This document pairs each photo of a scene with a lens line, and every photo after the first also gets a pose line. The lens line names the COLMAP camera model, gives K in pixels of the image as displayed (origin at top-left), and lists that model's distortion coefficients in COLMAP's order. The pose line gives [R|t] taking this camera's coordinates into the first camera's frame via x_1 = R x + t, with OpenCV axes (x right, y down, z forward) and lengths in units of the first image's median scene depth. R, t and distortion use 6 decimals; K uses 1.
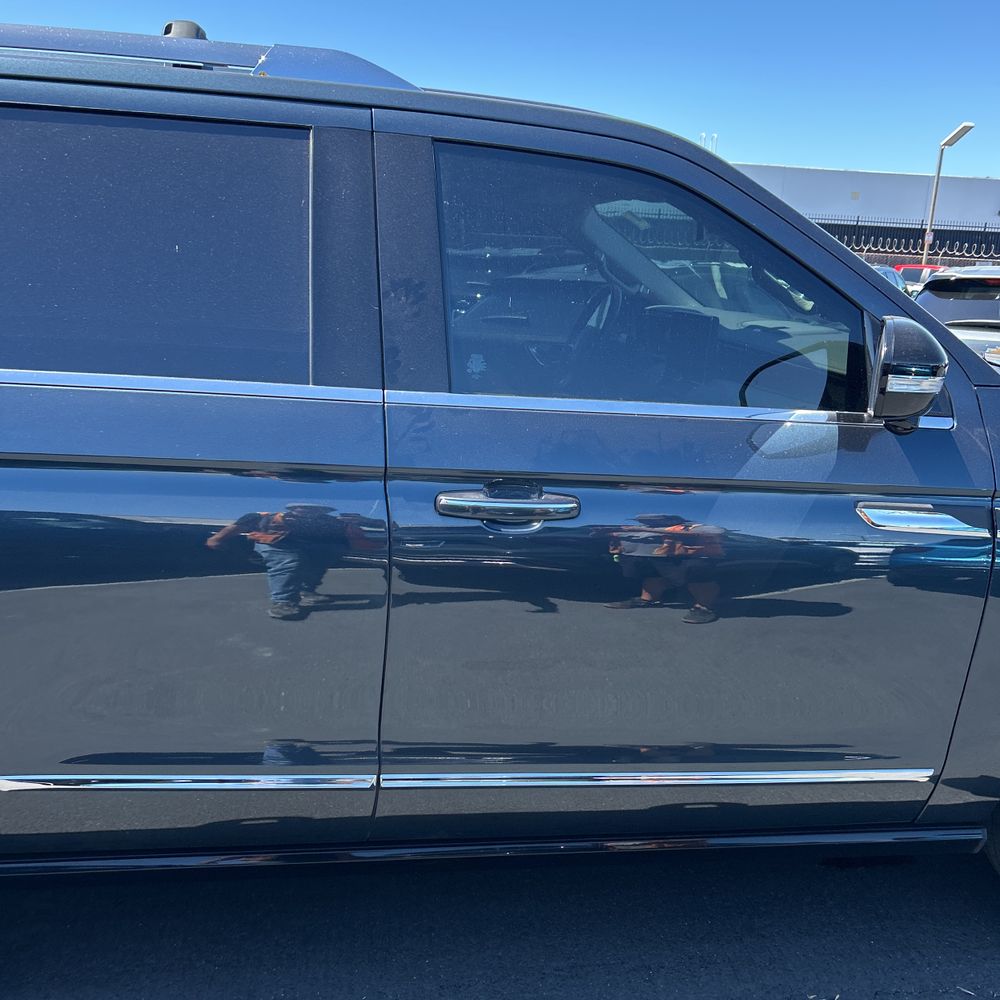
lens RADIAL K [[961.8, 0, 502.5], [0, 961.8, 541.7], [0, 0, 1]] dist [0.028380, 0.009717]
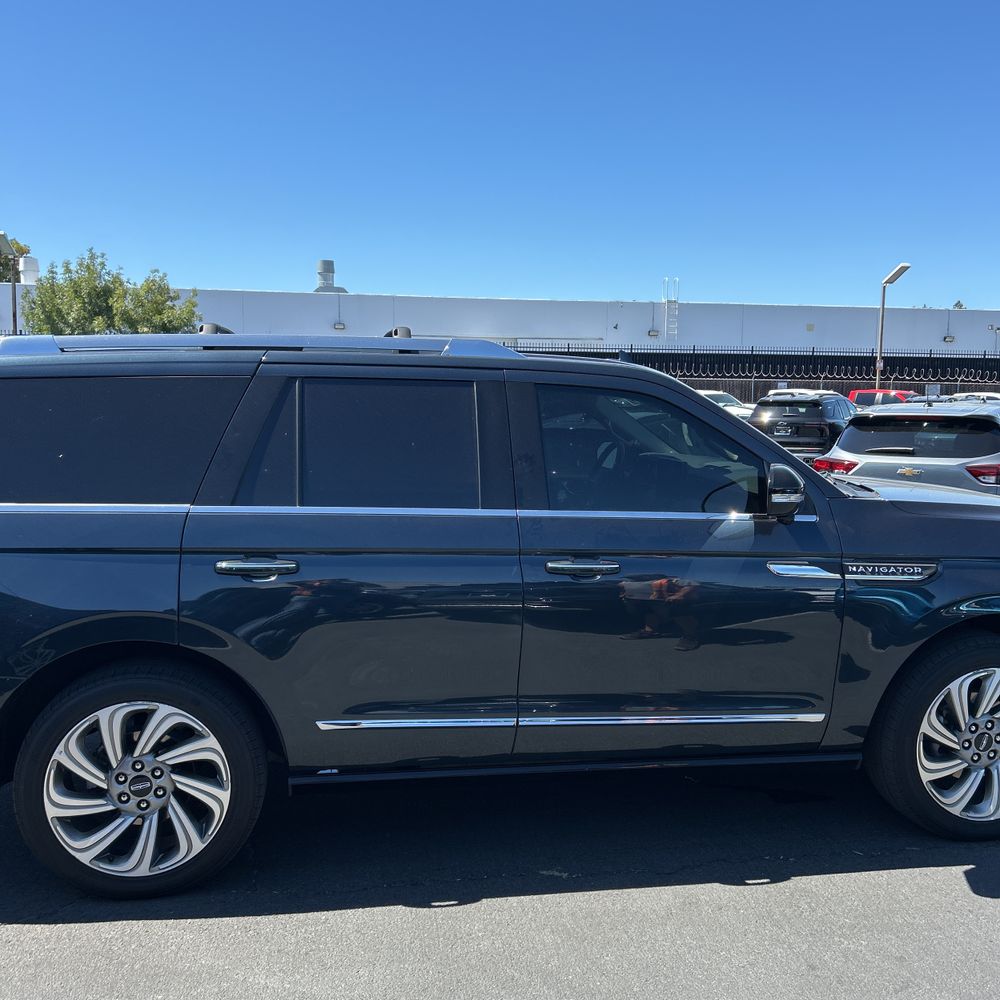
lens RADIAL K [[1017.0, 0, 498.8], [0, 1017.0, 525.6], [0, 0, 1]] dist [0.019052, 0.011786]
pose [[0.999084, -0.035454, 0.023971, -0.183849], [0.038609, 0.988322, -0.147409, 0.152413], [-0.018465, 0.148199, 0.988785, -0.893734]]
